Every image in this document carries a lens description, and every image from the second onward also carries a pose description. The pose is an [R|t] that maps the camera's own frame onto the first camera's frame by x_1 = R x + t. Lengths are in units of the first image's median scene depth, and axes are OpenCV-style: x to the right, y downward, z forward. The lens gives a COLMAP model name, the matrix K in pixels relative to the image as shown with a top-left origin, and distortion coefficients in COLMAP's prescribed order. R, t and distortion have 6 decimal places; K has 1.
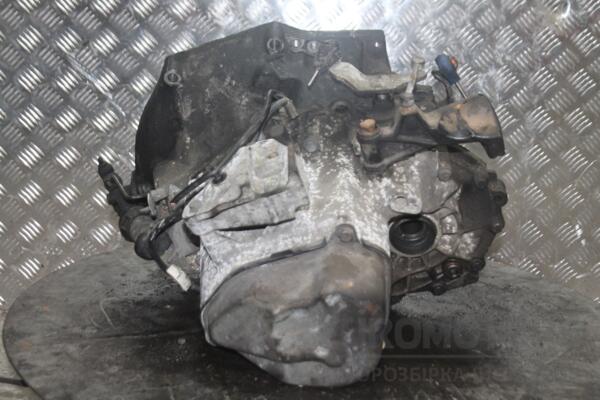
lens RADIAL K [[1194.3, 0, 302.3], [0, 1194.3, 201.3], [0, 0, 1]] dist [0.007996, 0.000000]
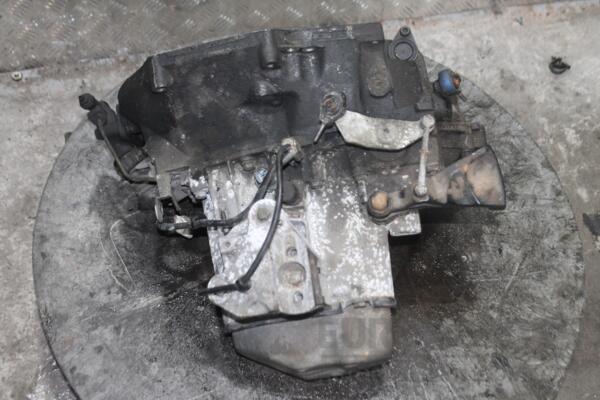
lens RADIAL K [[982.0, 0, 299.8], [0, 982.0, 200.1], [0, 0, 1]] dist [0.001008, 0.000000]
pose [[0.989937, -0.099776, 0.100348, -0.094397], [-0.000121, 0.708527, 0.705683, -0.642009], [-0.141509, -0.698594, 0.701385, 0.410189]]
